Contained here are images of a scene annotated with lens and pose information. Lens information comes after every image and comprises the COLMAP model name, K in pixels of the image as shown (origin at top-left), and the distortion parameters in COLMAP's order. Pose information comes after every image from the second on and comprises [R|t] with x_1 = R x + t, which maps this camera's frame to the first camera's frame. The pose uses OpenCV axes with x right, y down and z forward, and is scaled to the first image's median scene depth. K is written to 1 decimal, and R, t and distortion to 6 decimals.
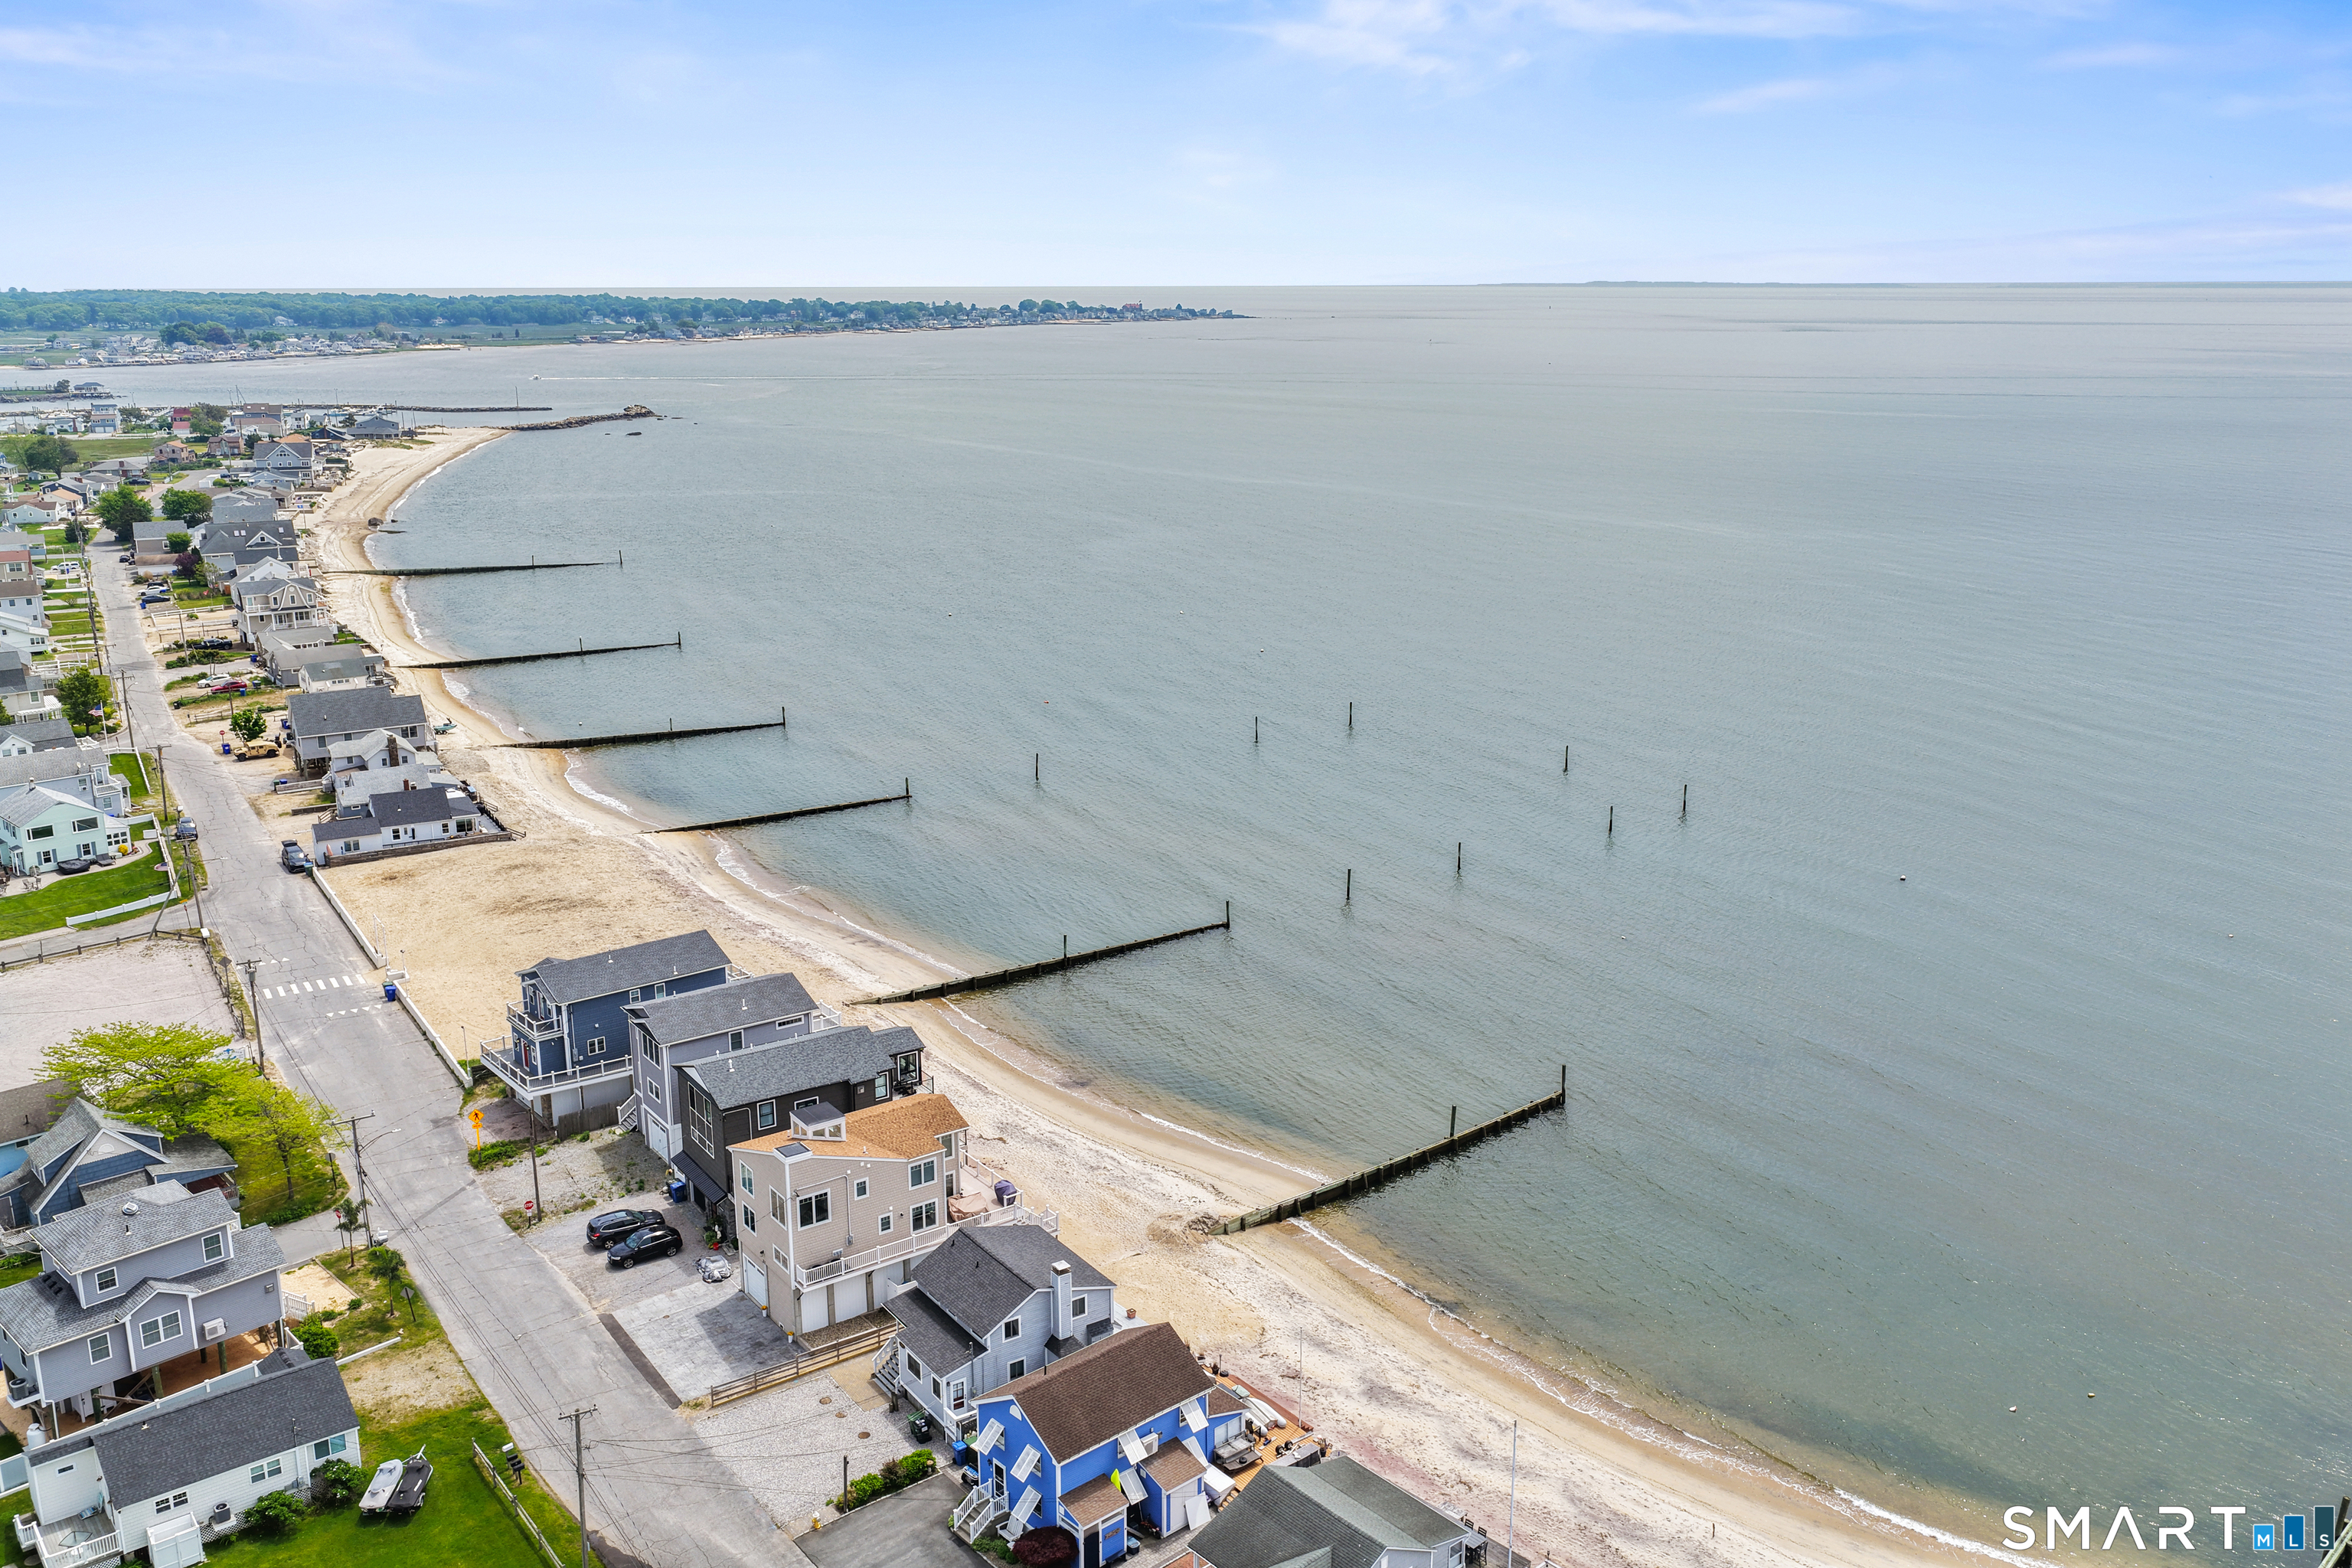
lens RADIAL K [[1955.6, 0, 1176.0], [0, 1955.6, 784.0], [0, 0, 1]] dist [-0.004643, 0.058334]
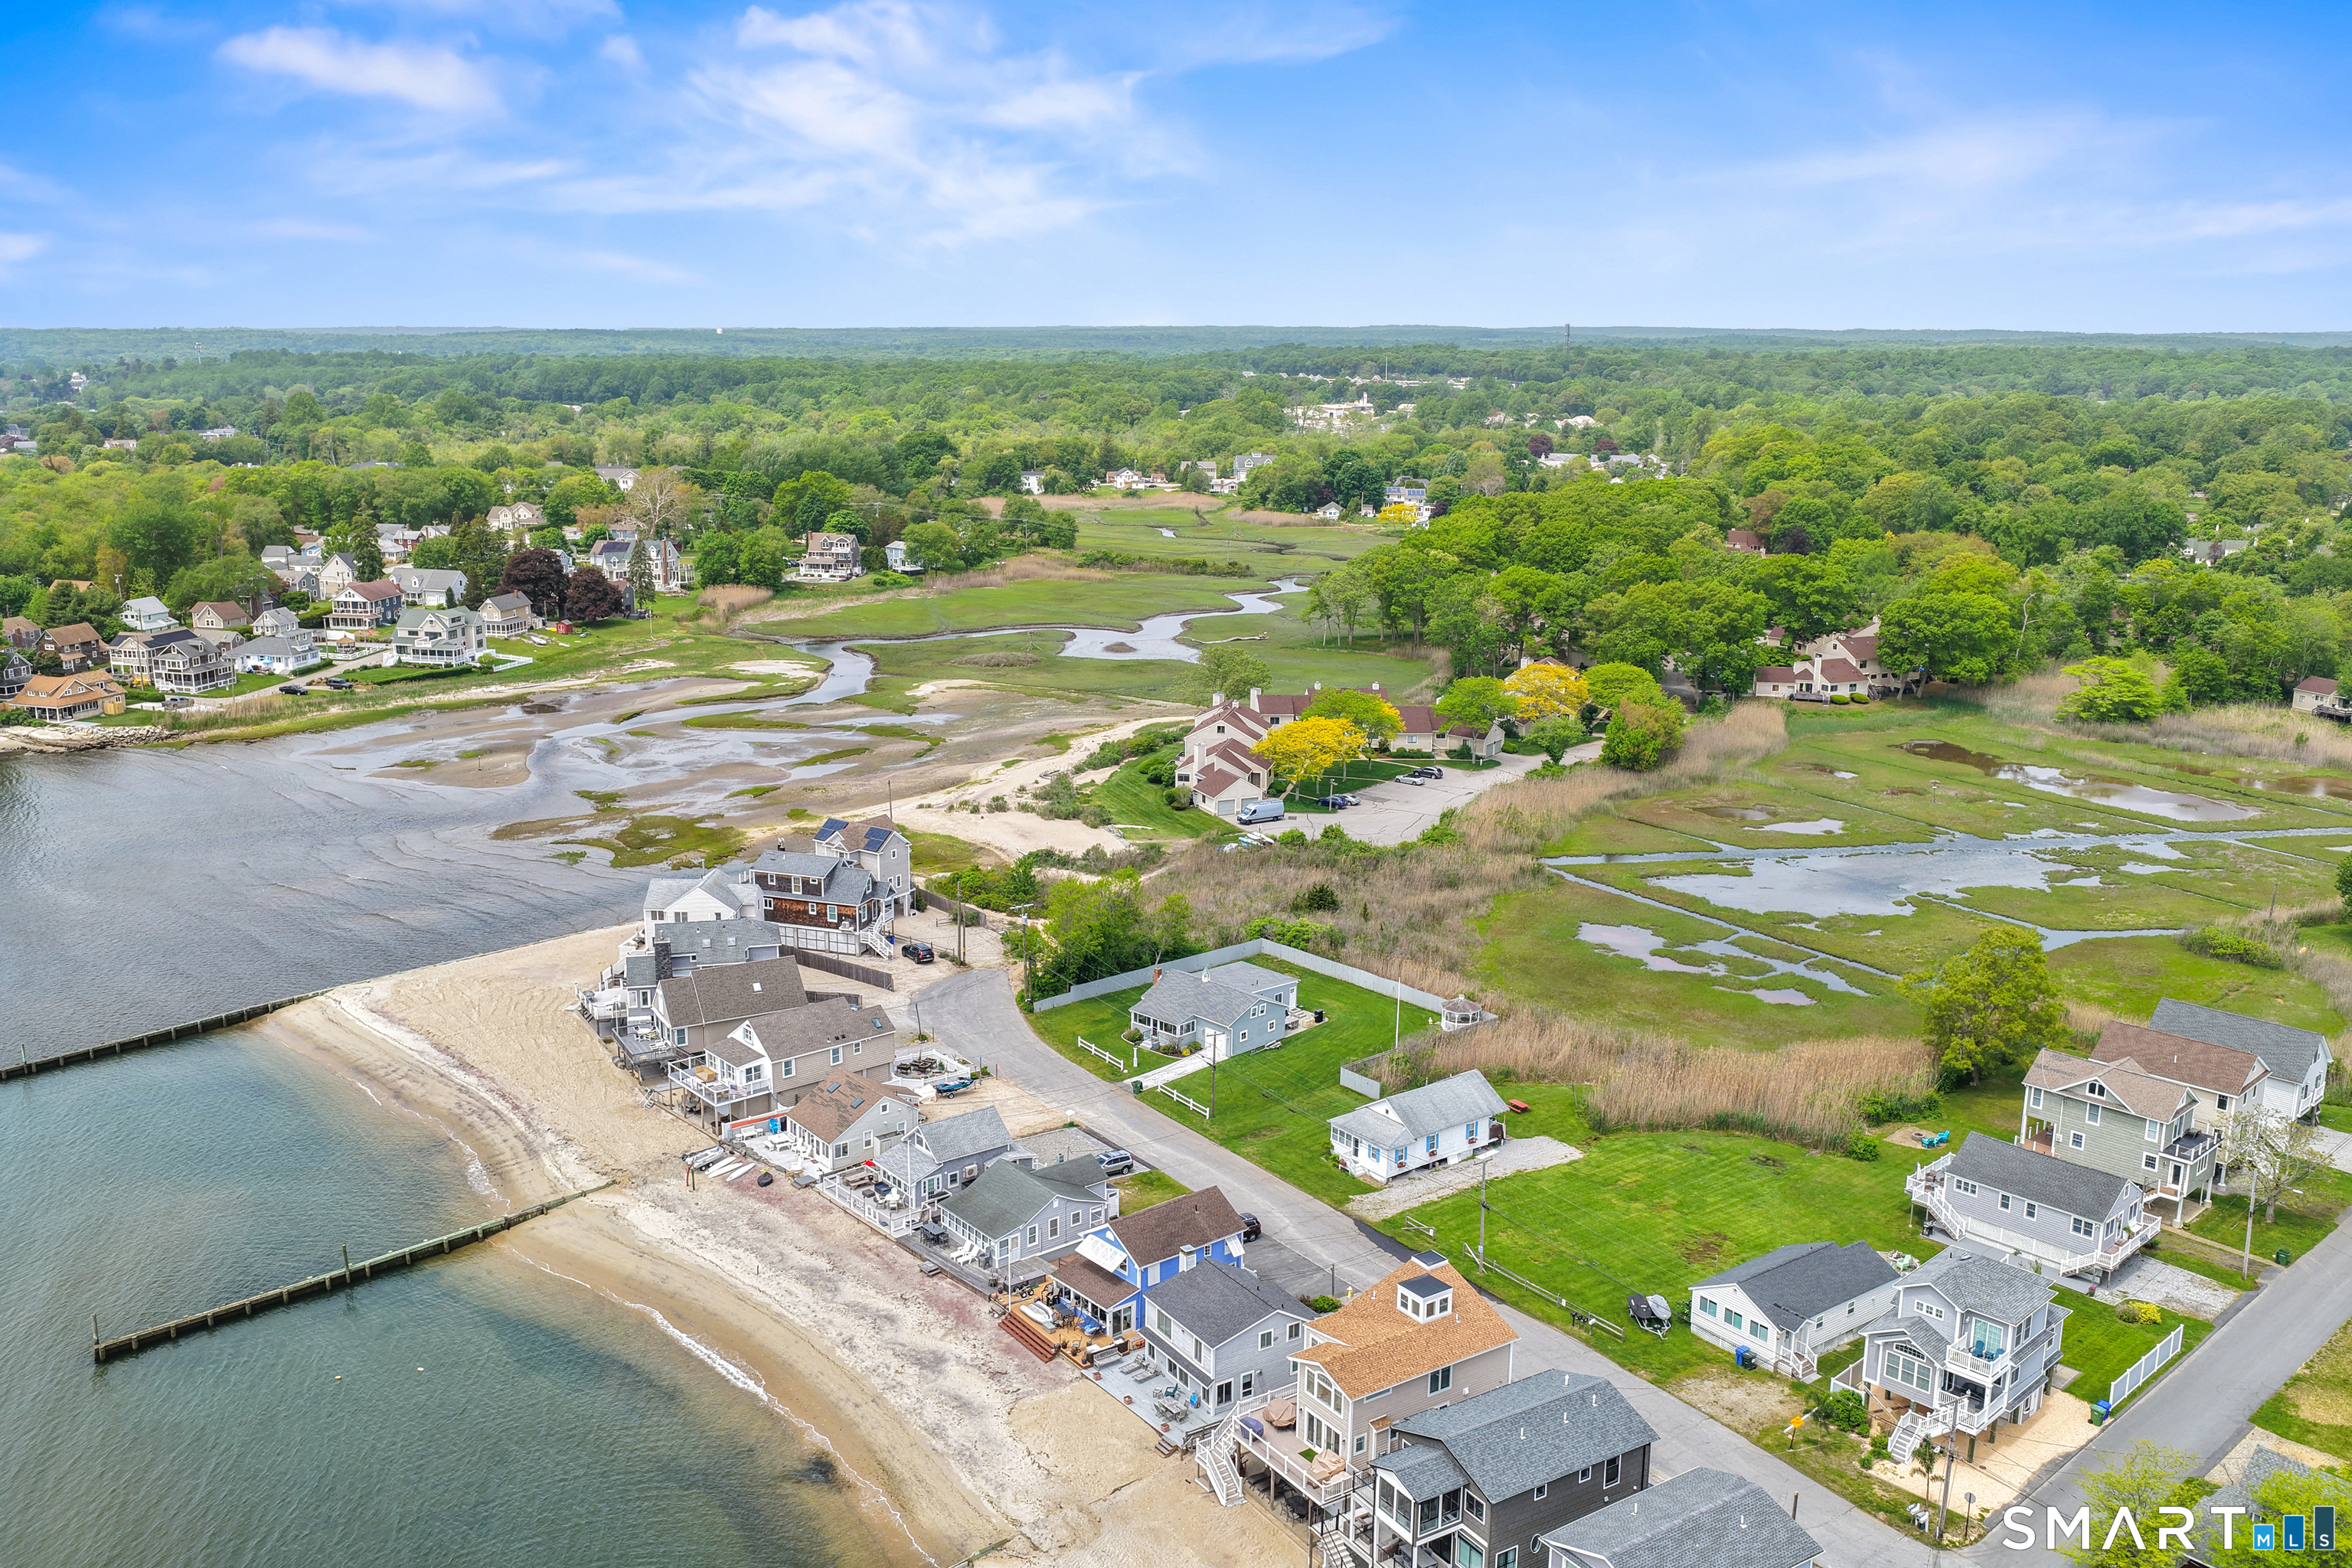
lens RADIAL K [[1973.1, 0, 1185.3], [0, 1973.1, 776.0], [0, 0, 1]] dist [-0.010824, 0.035941]
pose [[-0.999195, -0.019935, 0.034811, -0.081489], [-0.001669, 0.887692, 0.460434, -0.514819], [-0.040081, 0.460006, -0.887011, 1.686123]]
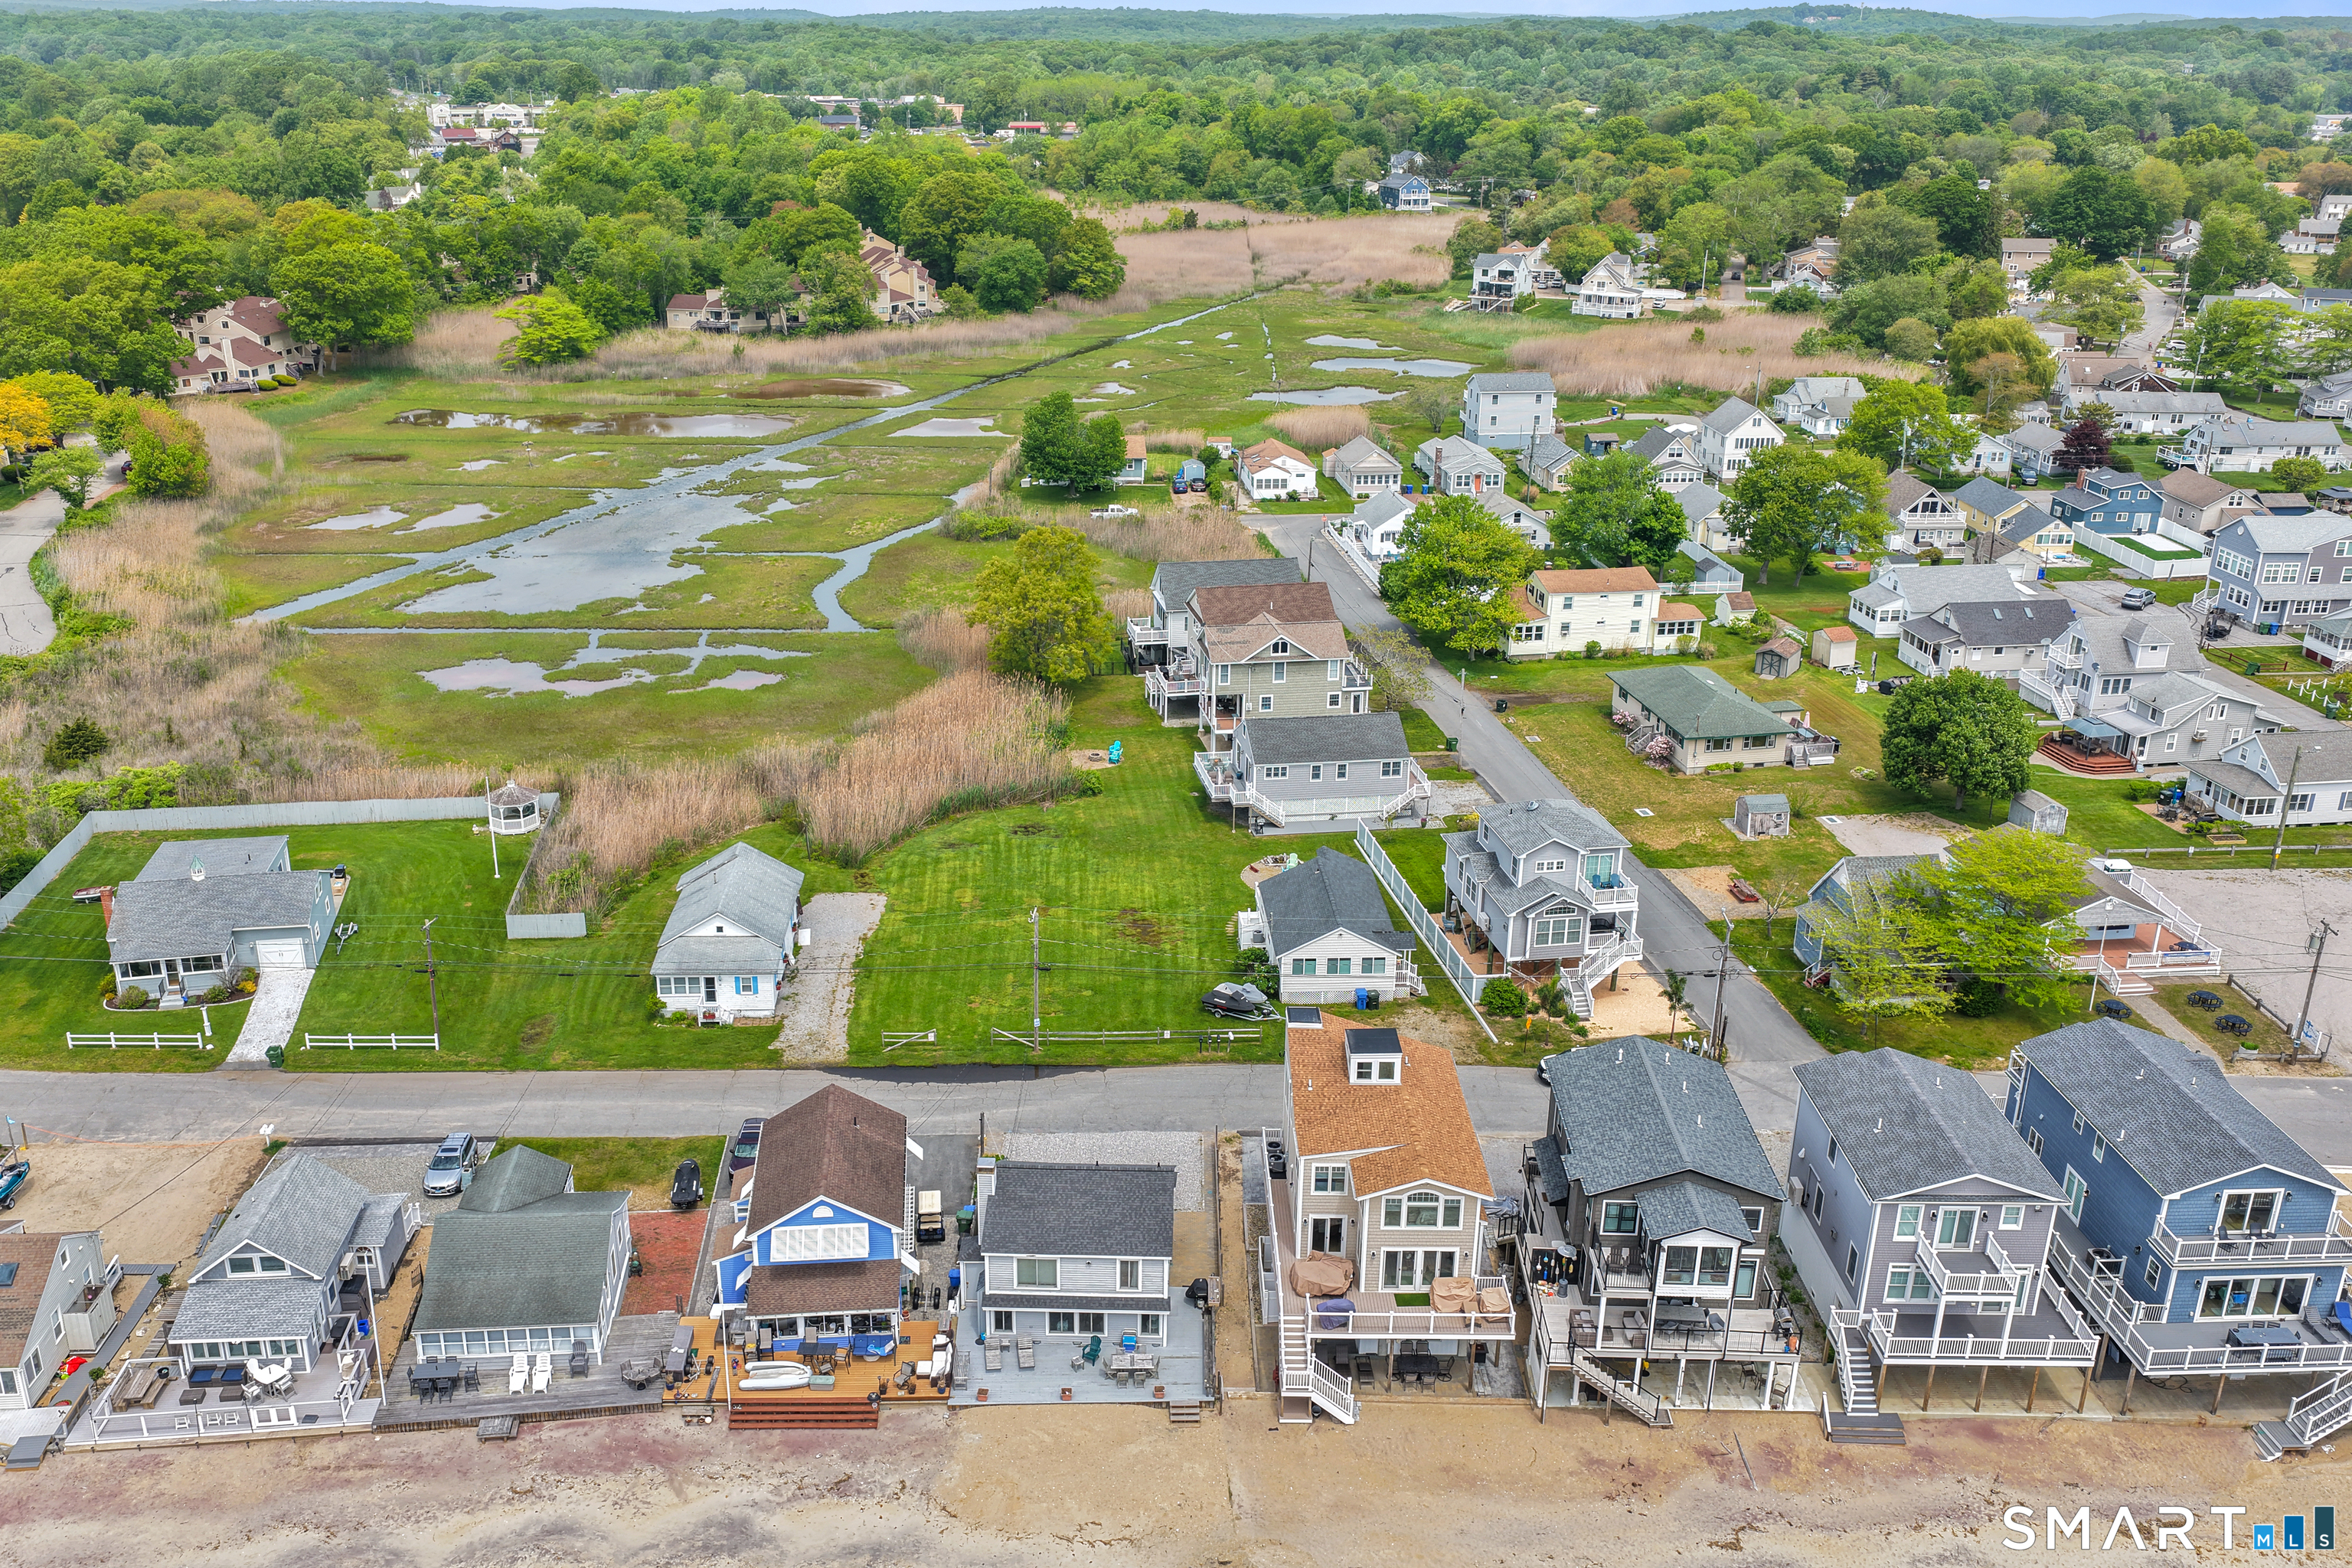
lens RADIAL K [[1968.5, 0, 1140.0], [0, 1968.5, 787.3], [0, 0, 1]] dist [-0.006888, 0.023652]
pose [[-0.593444, 0.285168, -0.752664, 0.423170], [-0.212715, 0.846316, 0.488367, -0.274648], [0.776258, 0.449921, -0.441582, 1.152341]]
